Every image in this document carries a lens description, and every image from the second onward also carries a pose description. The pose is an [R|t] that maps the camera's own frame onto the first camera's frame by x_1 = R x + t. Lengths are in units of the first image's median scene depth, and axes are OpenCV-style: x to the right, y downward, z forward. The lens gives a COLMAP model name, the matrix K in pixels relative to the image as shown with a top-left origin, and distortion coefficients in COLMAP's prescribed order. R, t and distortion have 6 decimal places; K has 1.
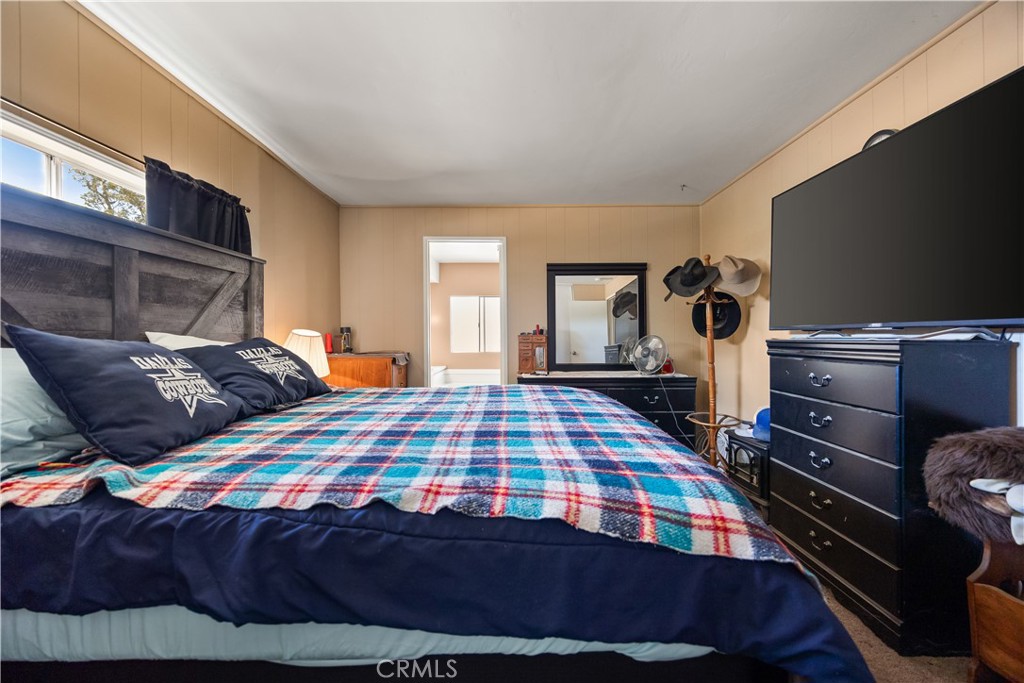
lens RADIAL K [[396.4, 0, 508.2], [0, 396.4, 337.5], [0, 0, 1]] dist [-0.002808, 0.000047]
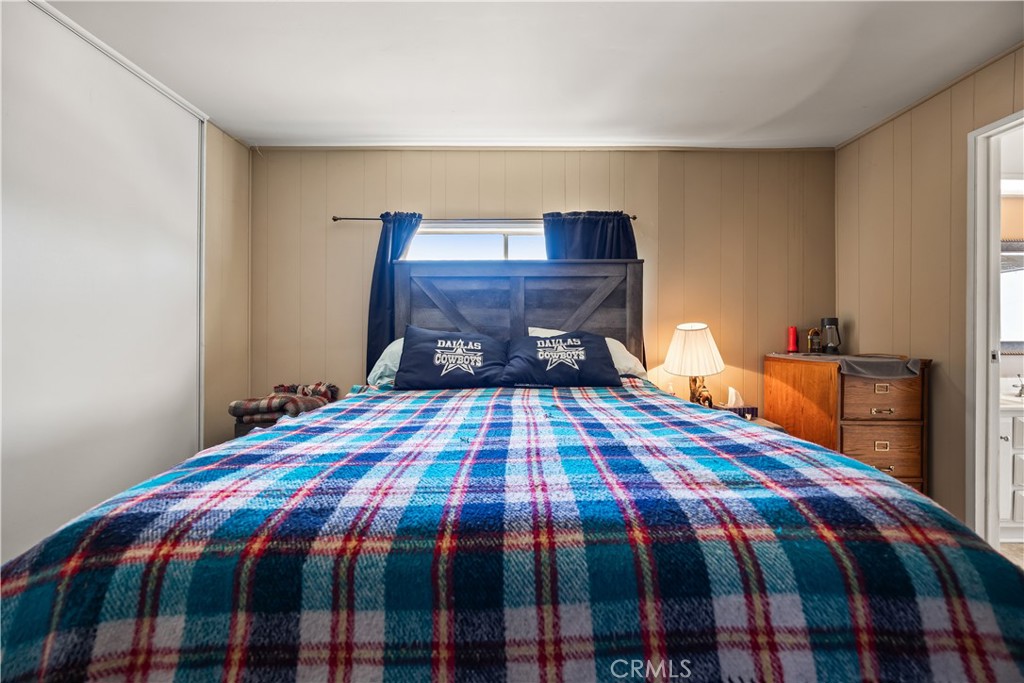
lens RADIAL K [[370.3, 0, 512.9], [0, 370.3, 337.7], [0, 0, 1]] dist [-0.001161, -0.000024]
pose [[0.007661, 0.001072, -0.999970, 0.481526], [-0.005074, 0.999987, 0.001033, 0.022378], [0.999958, 0.005066, 0.007666, 0.805764]]
